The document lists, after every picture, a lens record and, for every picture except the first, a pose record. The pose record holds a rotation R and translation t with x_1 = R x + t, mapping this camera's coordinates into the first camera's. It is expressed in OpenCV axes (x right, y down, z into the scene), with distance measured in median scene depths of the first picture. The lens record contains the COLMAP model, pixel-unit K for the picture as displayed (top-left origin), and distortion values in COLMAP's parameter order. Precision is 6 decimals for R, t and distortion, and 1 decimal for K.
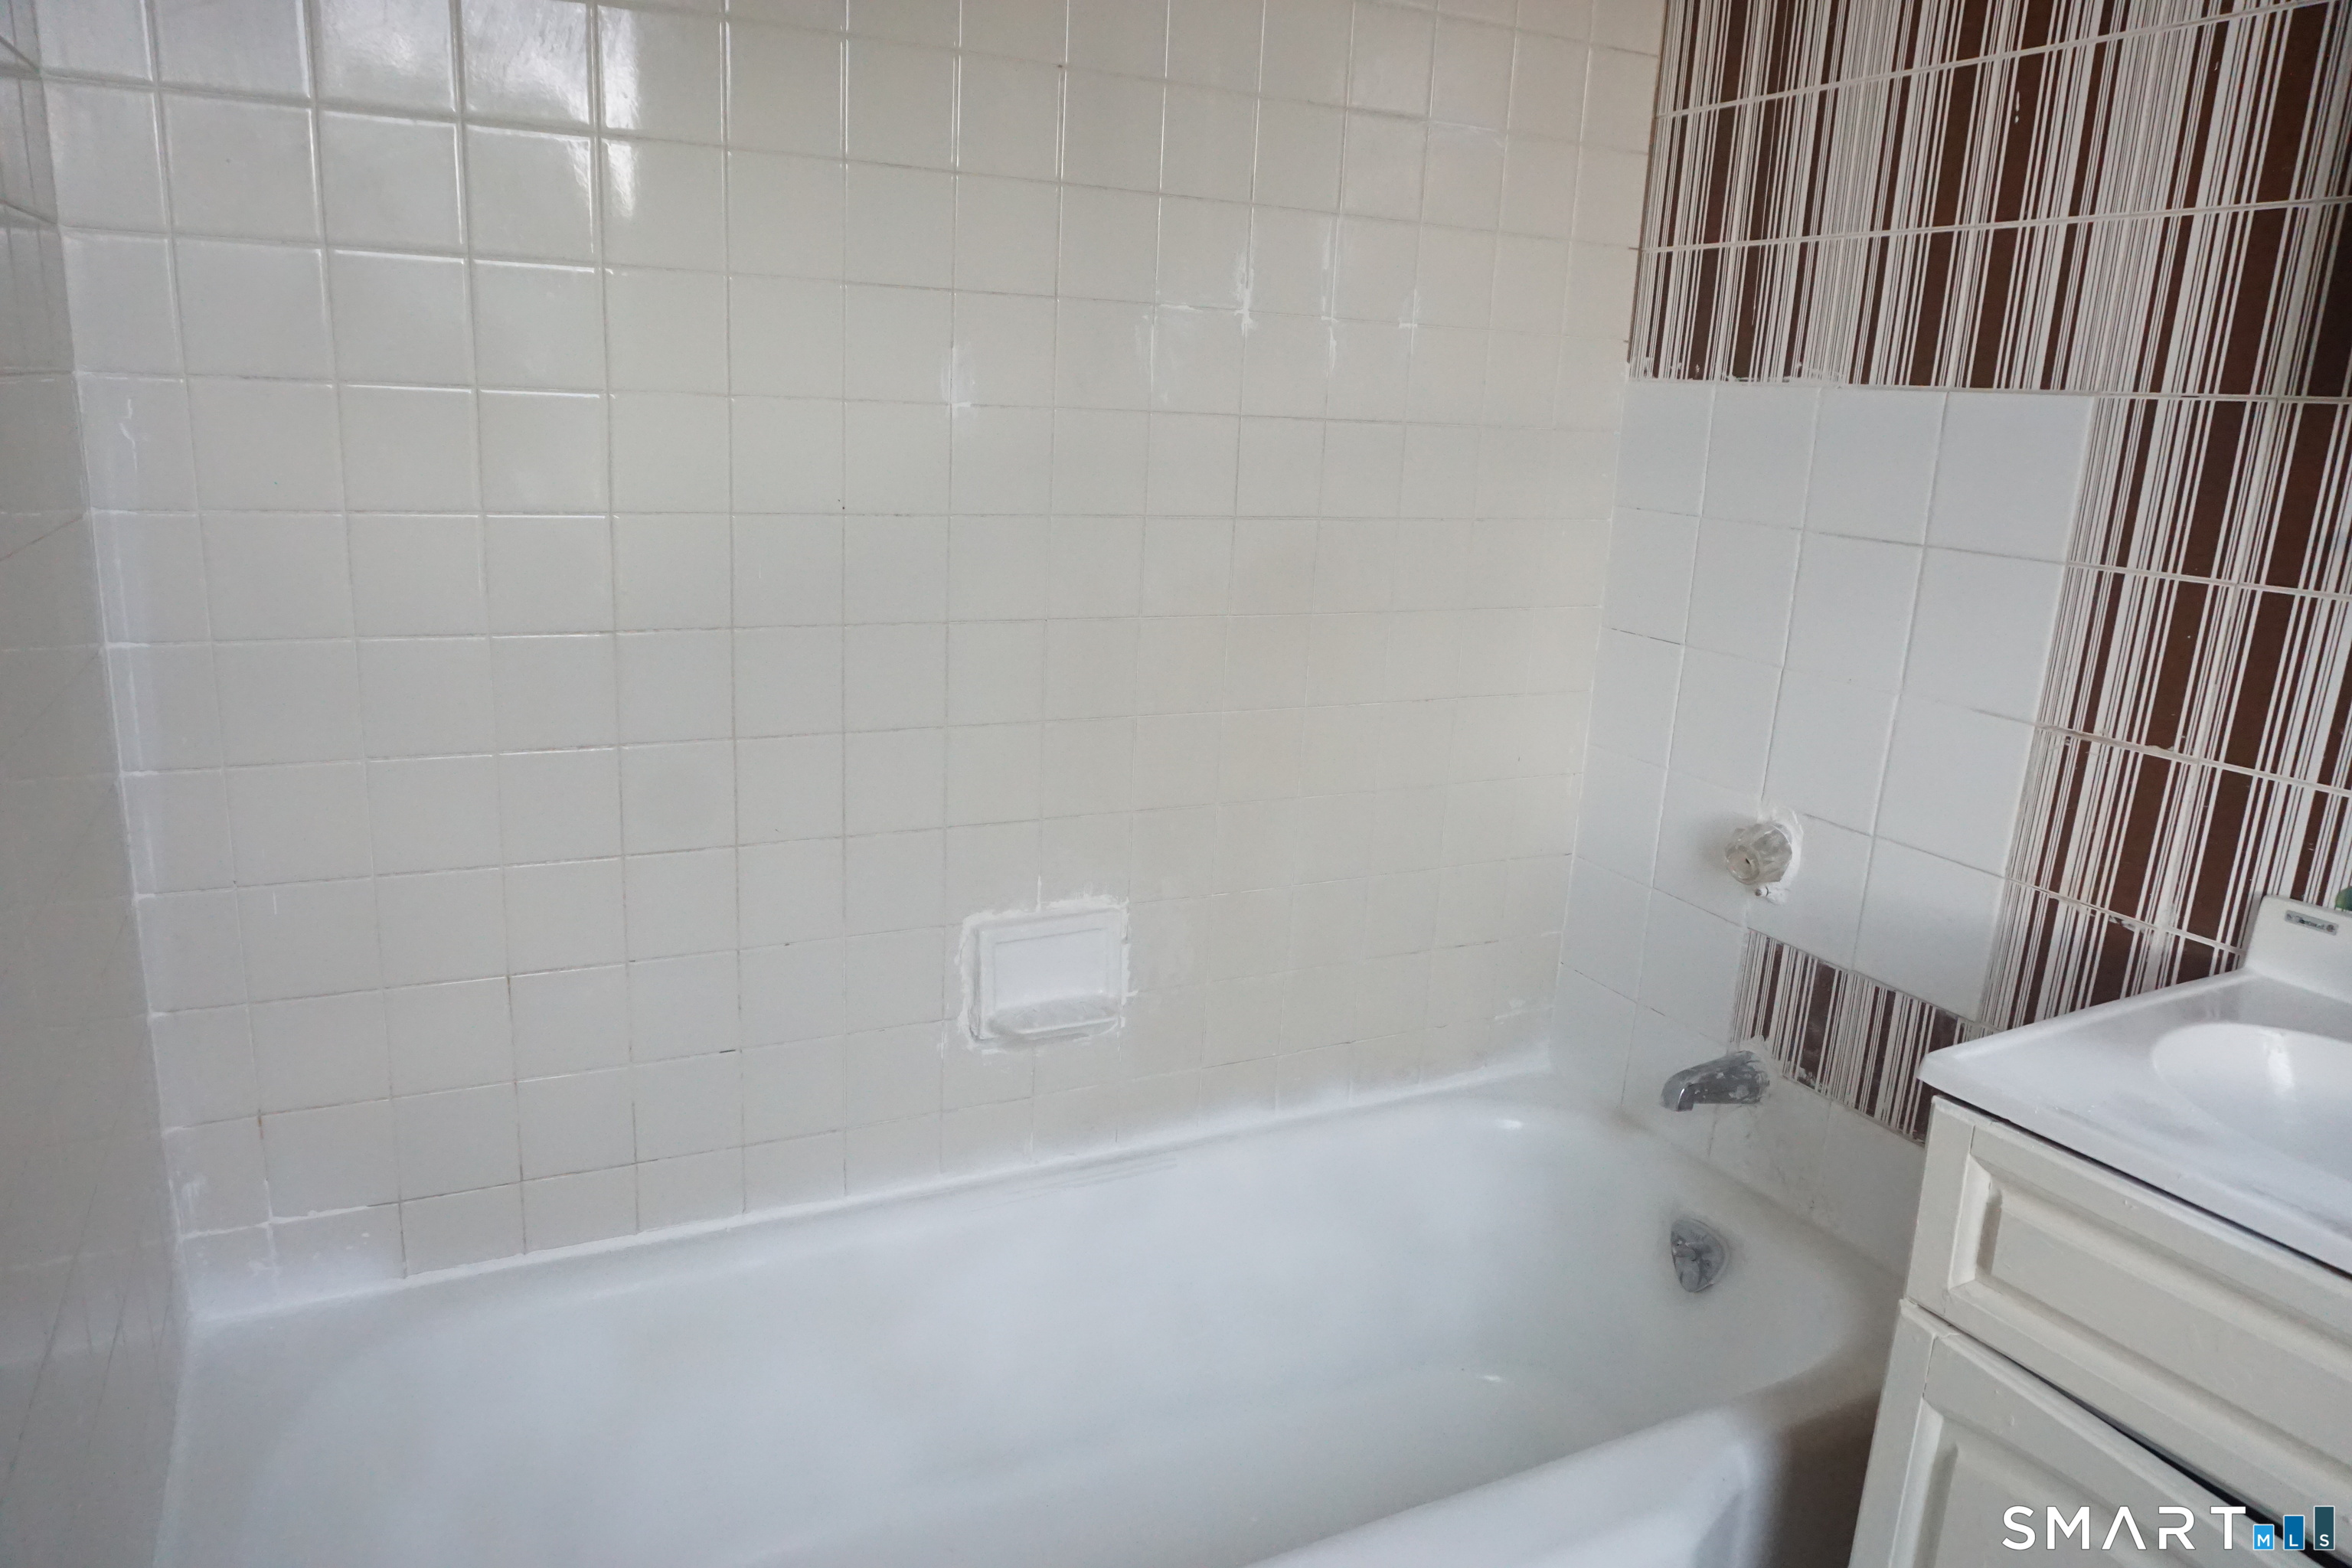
lens RADIAL K [[1567.7, 0, 1165.9], [0, 1567.7, 791.1], [0, 0, 1]] dist [-0.056288, 0.041474]
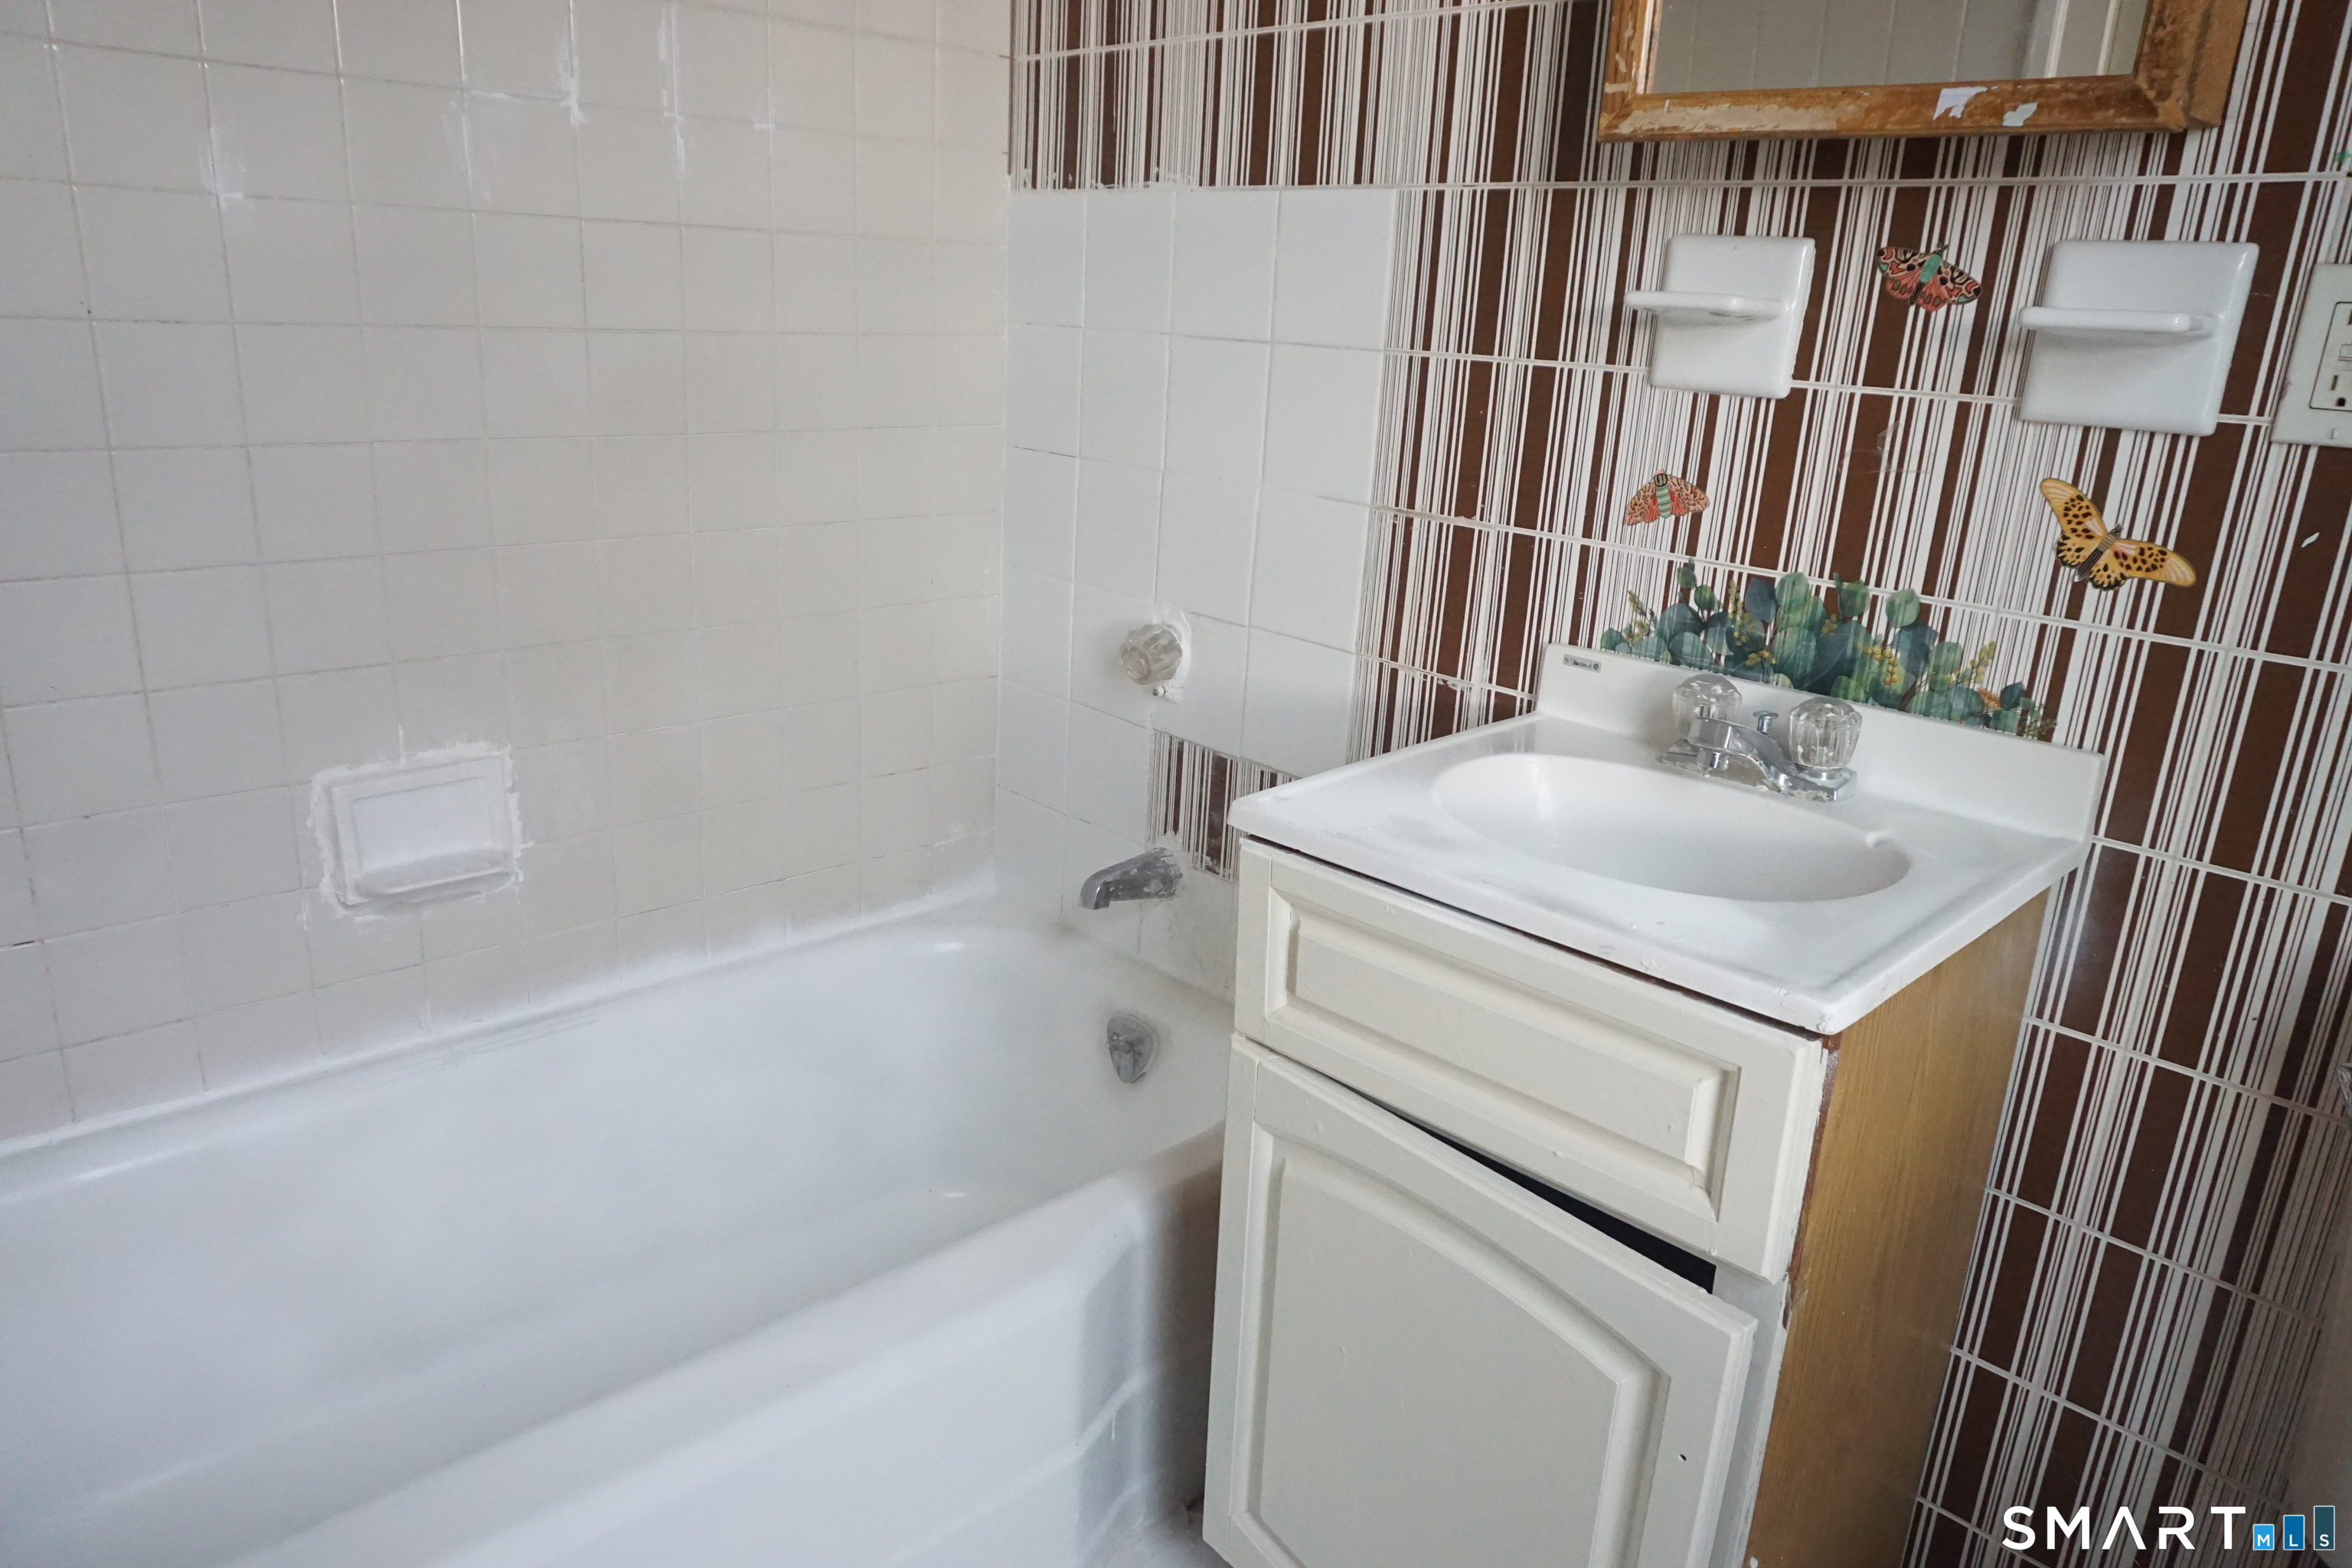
lens RADIAL K [[1567.7, 0, 1165.9], [0, 1567.7, 791.1], [0, 0, 1]] dist [-0.056288, 0.041474]
pose [[0.960251, -0.083794, 0.266262, 0.111120], [0.065017, 0.994785, 0.078585, 0.052413], [-0.271459, -0.058149, 0.960692, -0.007441]]
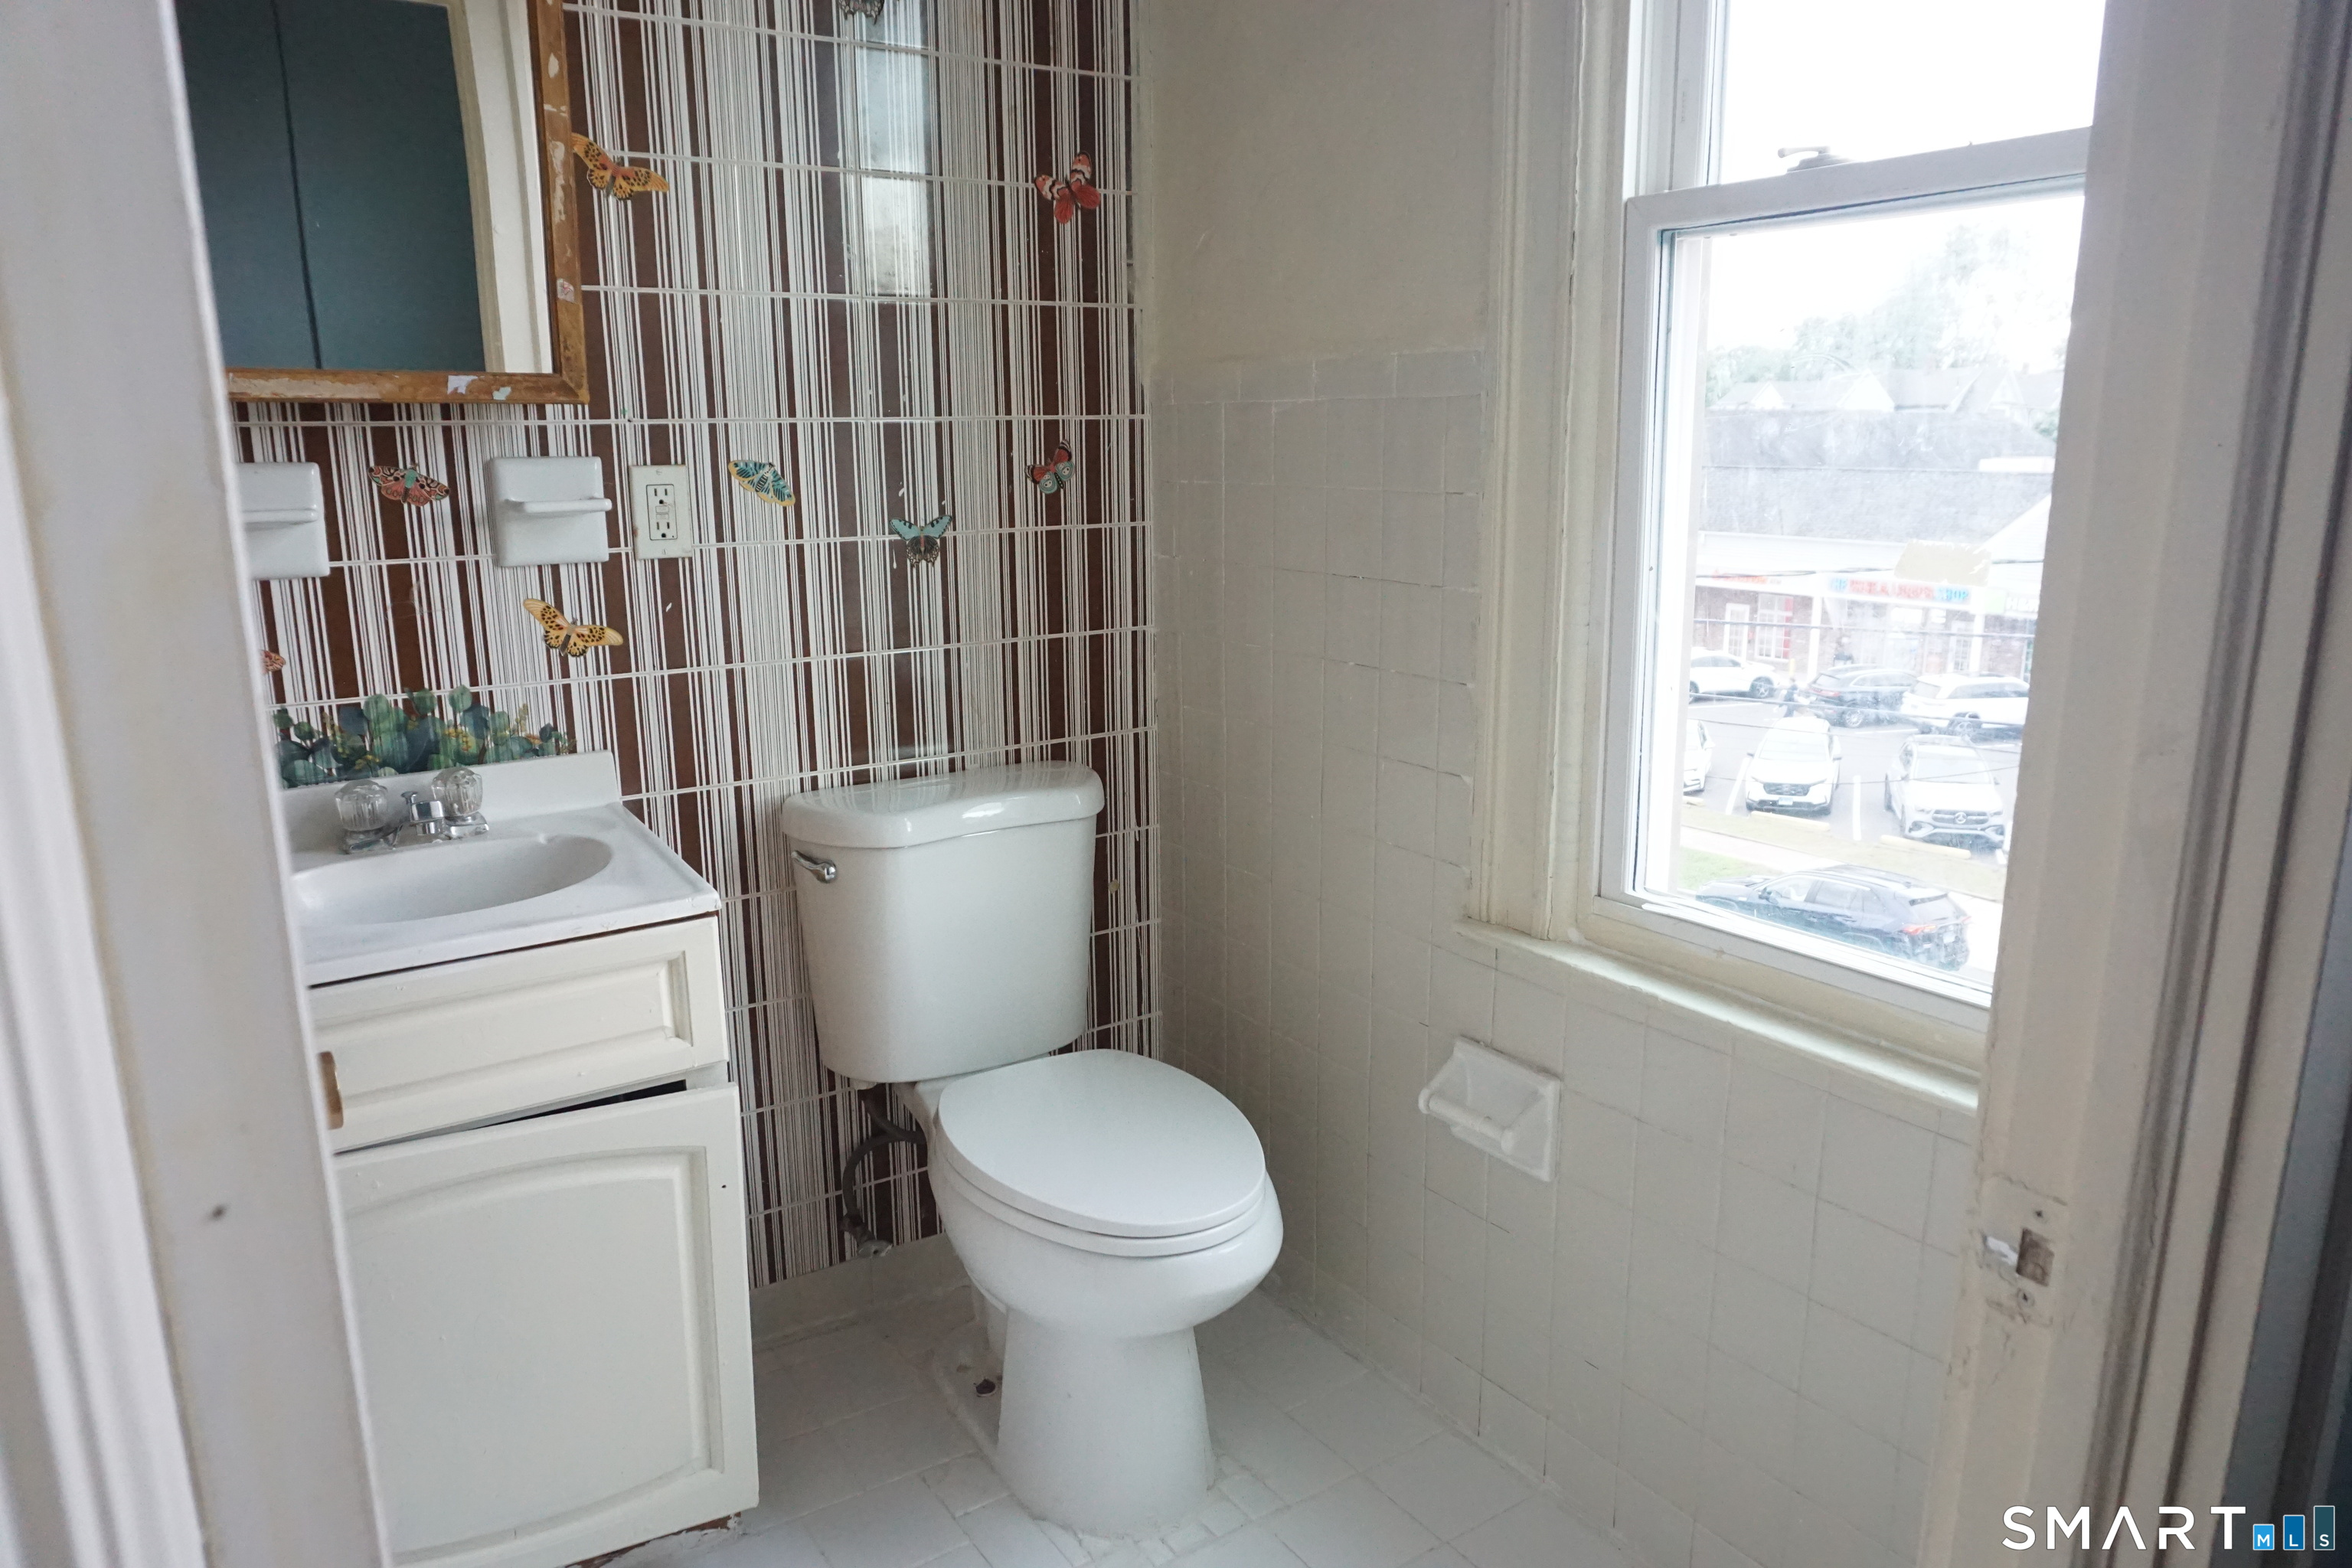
lens RADIAL K [[1596.9, 0, 1169.1], [0, 1596.9, 792.7], [0, 0, 1]] dist [-0.041418, 0.050731]
pose [[-0.098402, -0.268291, 0.958299, -0.497822], [0.247691, 0.926064, 0.284700, -0.088210], [-0.963829, 0.265377, -0.024673, 0.171654]]
